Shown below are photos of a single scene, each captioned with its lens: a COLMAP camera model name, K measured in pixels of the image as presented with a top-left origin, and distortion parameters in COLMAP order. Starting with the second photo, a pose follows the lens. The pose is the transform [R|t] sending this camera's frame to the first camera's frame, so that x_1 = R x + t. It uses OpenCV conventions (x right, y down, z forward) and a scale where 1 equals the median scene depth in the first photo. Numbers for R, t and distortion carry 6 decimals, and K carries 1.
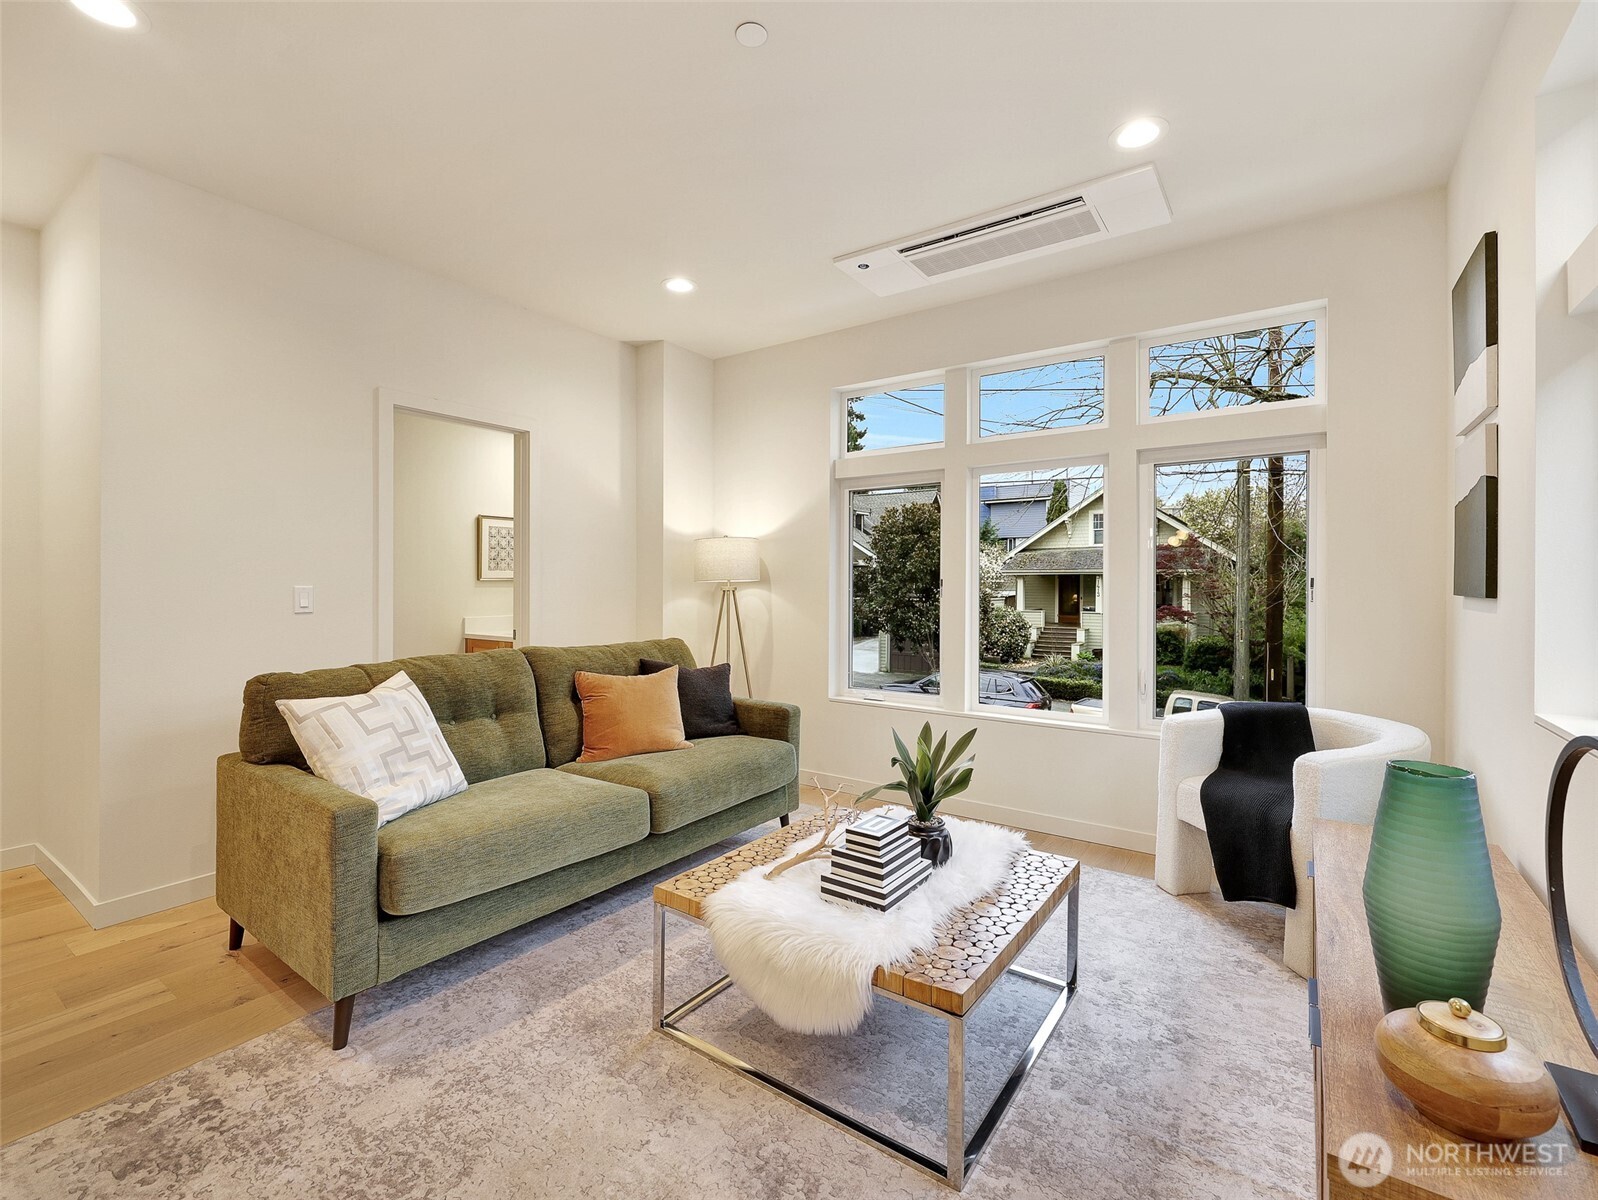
lens RADIAL K [[717.8, 0, 799.4], [0, 717.8, 591.2], [0, 0, 1]] dist [0.002215, -0.000672]
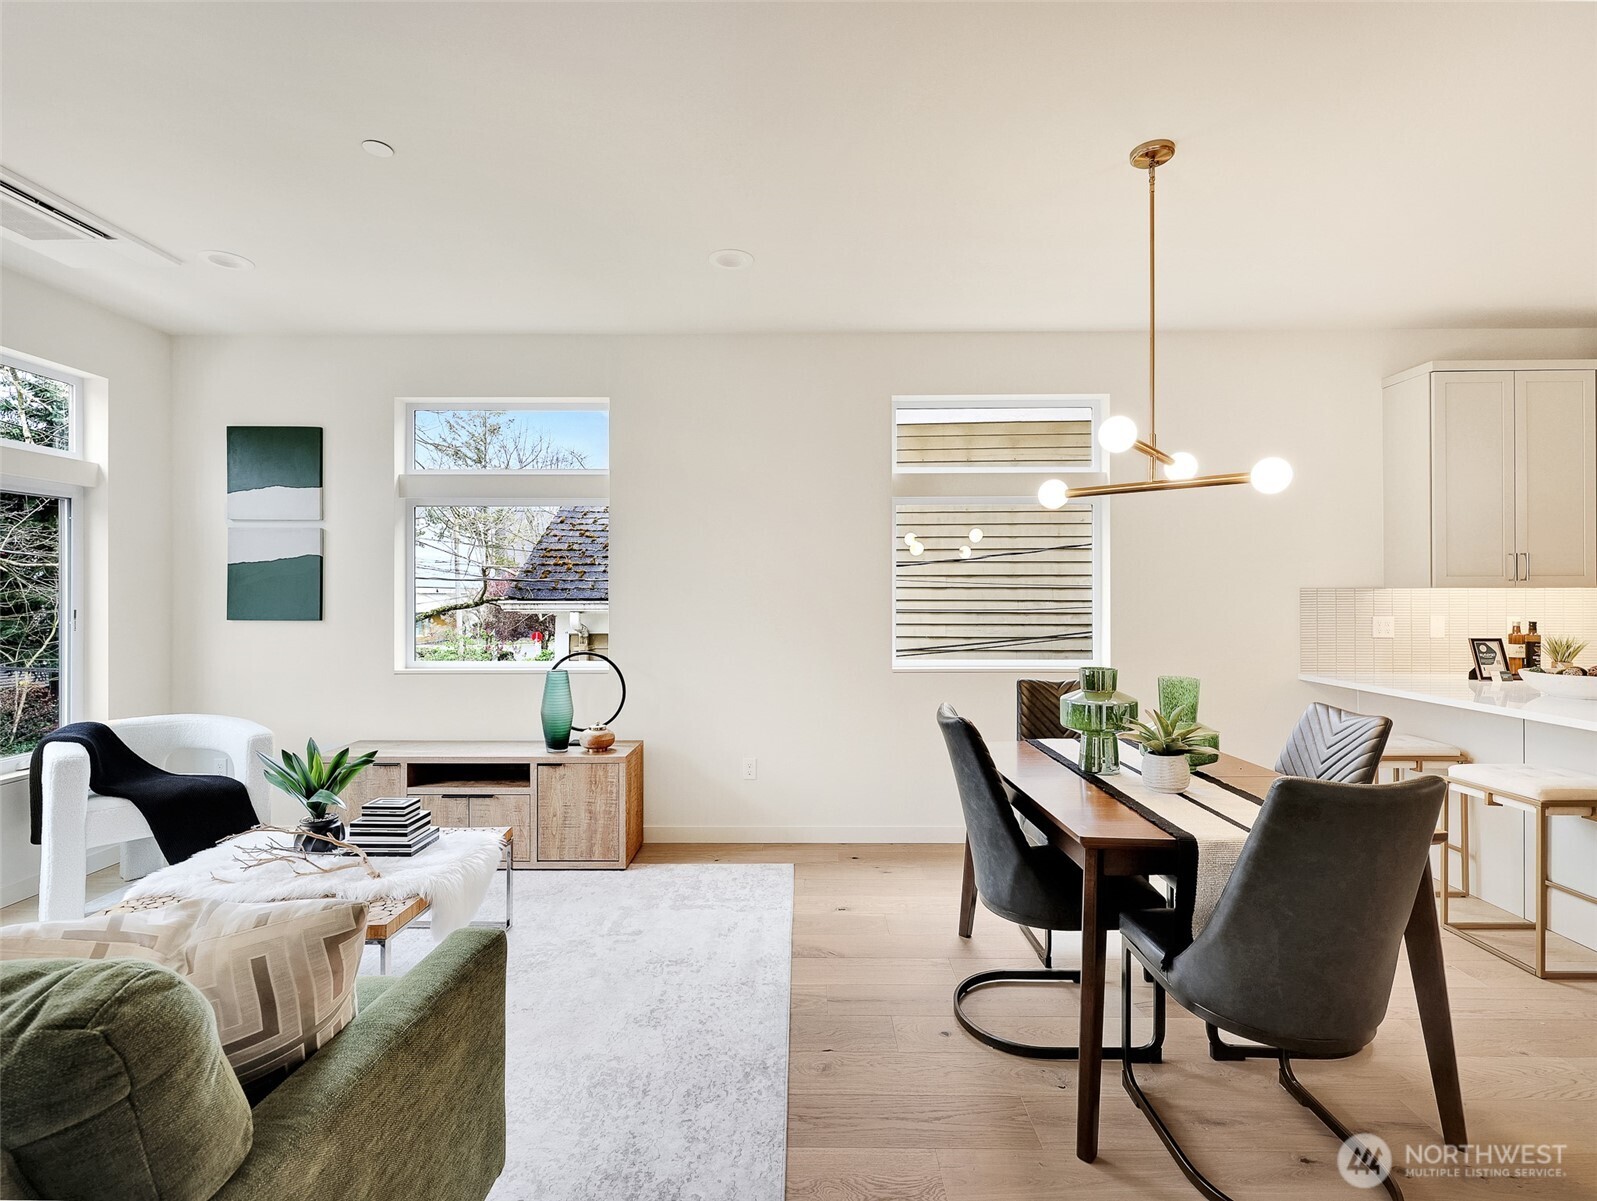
lens RADIAL K [[751.2, 0, 796.6], [0, 751.2, 593.4], [0, 0, 1]] dist [0.001489, 0.000499]
pose [[-0.564037, -0.003130, 0.825744, -0.897547], [0.006572, 0.999944, 0.008279, -0.044505], [-0.825723, 0.010096, -0.563985, 0.704229]]
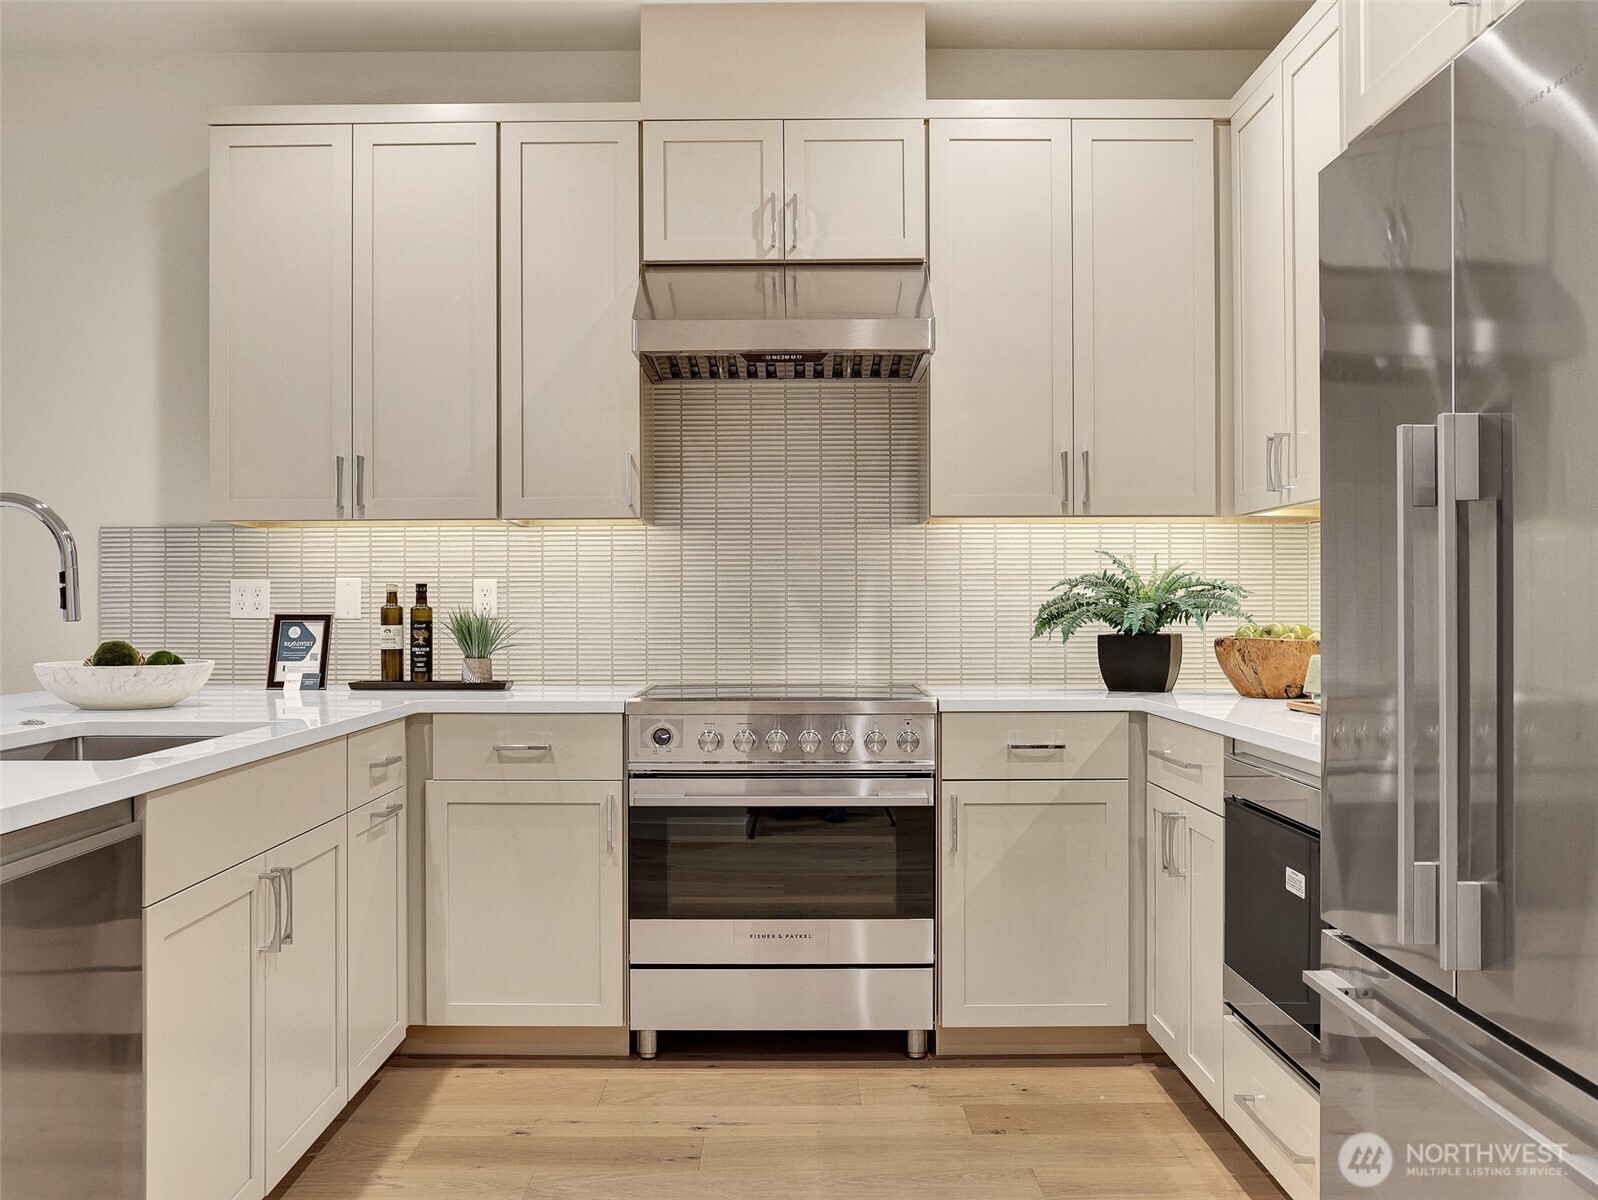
lens RADIAL K [[1446.6, 0, 804.0], [0, 1446.6, 614.8], [0, 0, 1]] dist [-0.057104, 0.009381]
pose [[-0.572066, -0.007154, 0.820176, -1.781002], [0.007479, 0.999875, 0.013938, 0.030012], [-0.820173, 0.014108, -0.571941, -0.498811]]
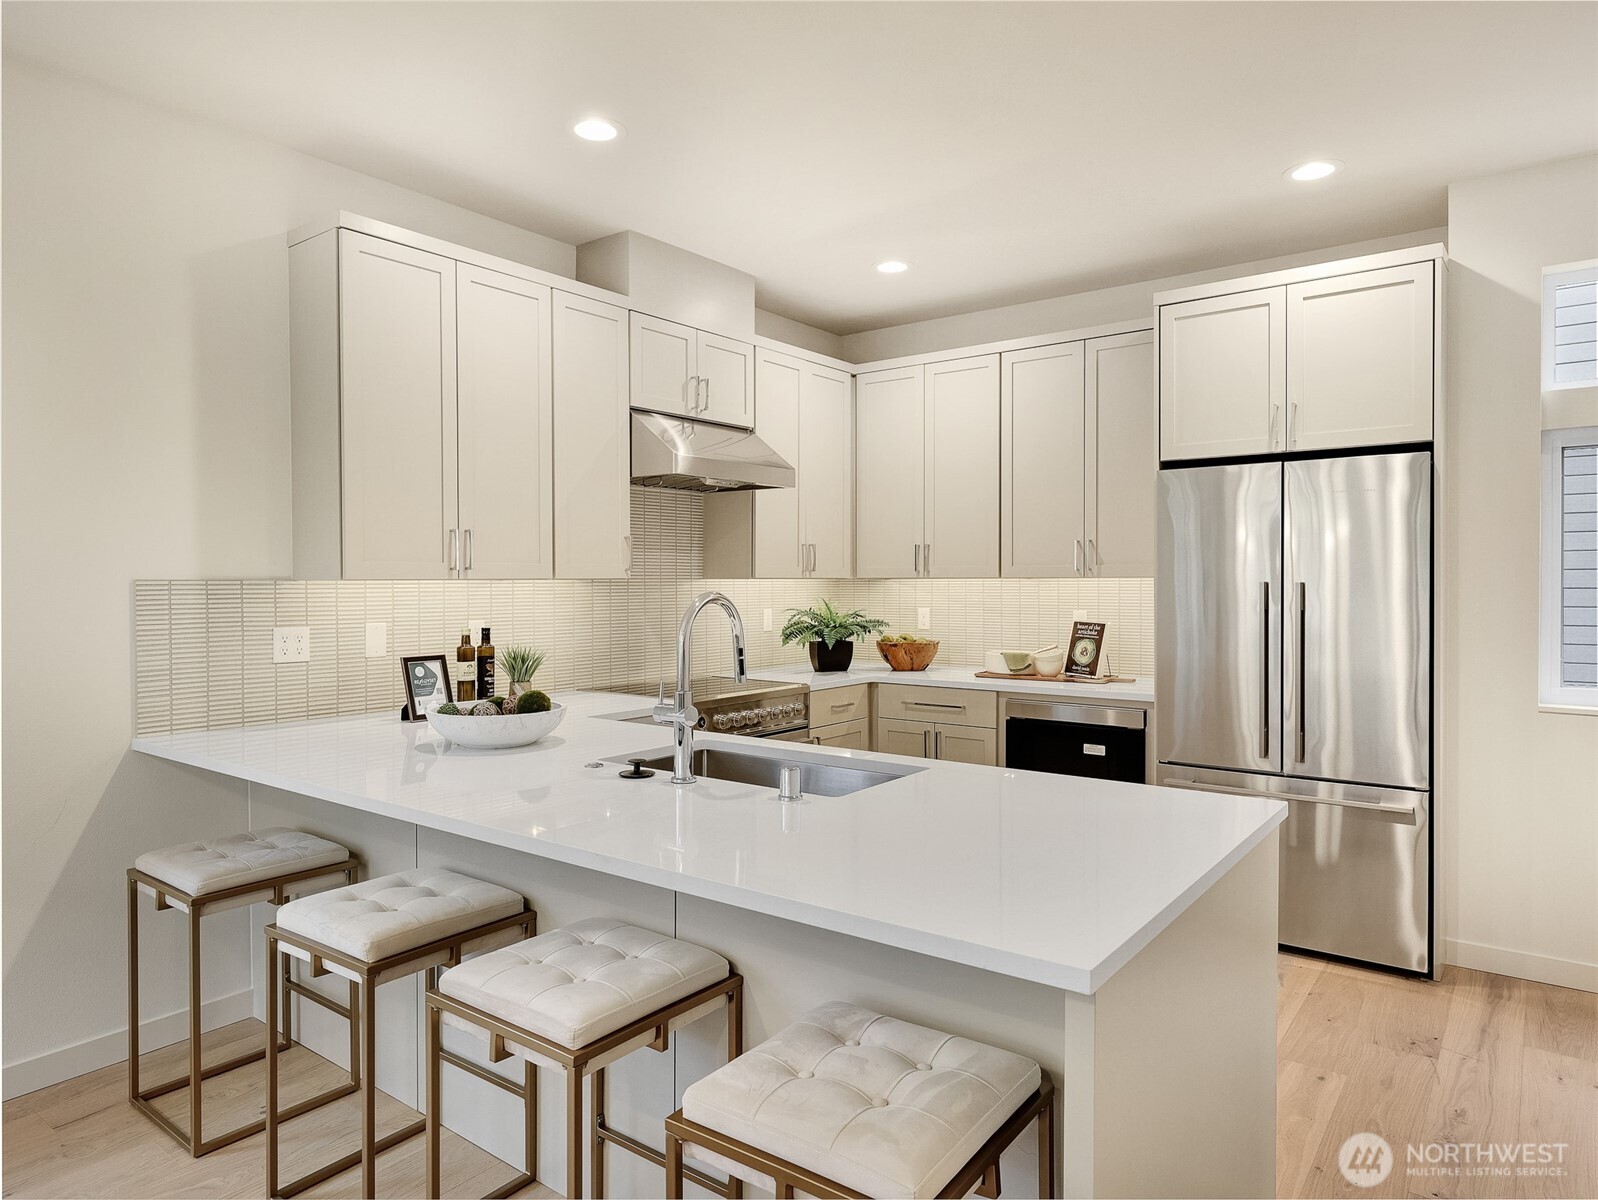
lens RADIAL K [[987.7, 0, 797.7], [0, 987.7, 589.0], [0, 0, 1]] dist [0.003480, -0.012508]
pose [[-0.999011, -0.001426, 0.044442, -0.967332], [-0.000619, 0.999835, 0.018159, -0.045774], [-0.044461, 0.018114, -0.998847, 0.148911]]
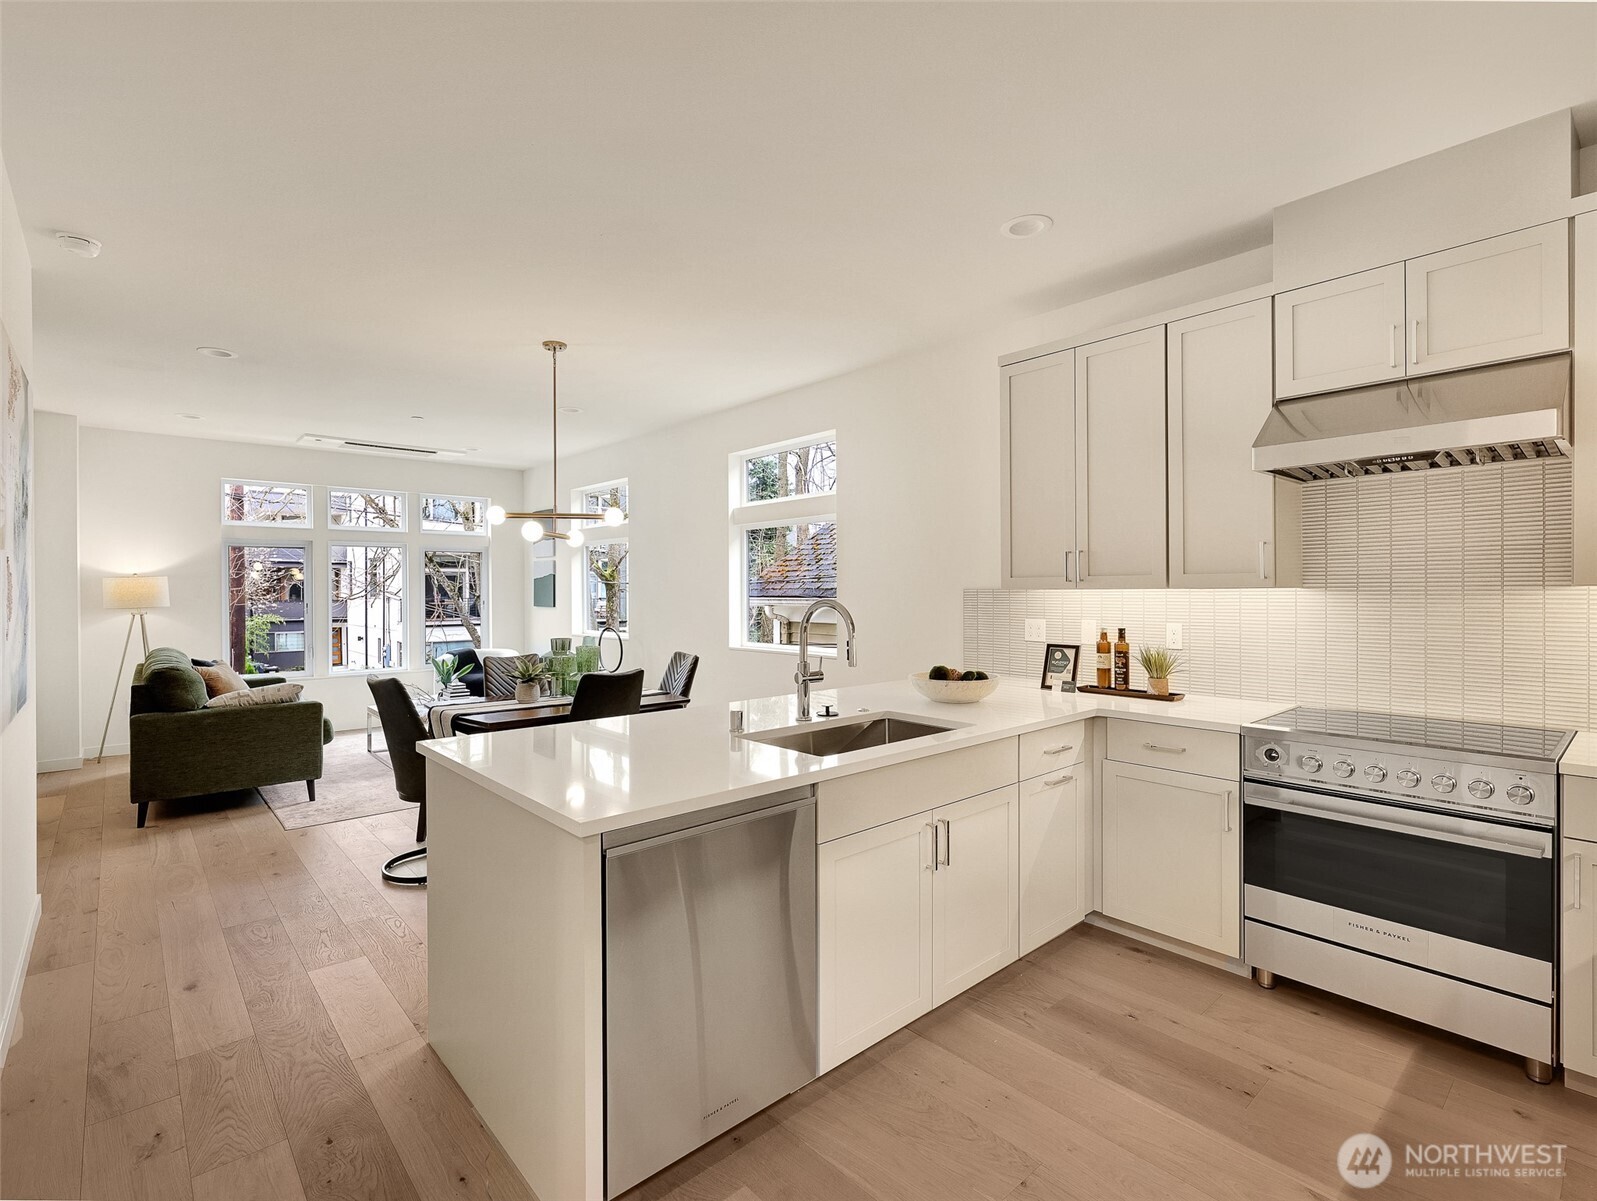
lens RADIAL K [[772.7, 0, 798.5], [0, 772.7, 600.5], [0, 0, 1]] dist [0.006027, 0.000075]
pose [[0.237312, -0.017318, 0.971279, -1.702329], [0.014258, 0.999795, 0.014342, -0.041331], [-0.971329, 0.010445, 0.237510, -0.762209]]
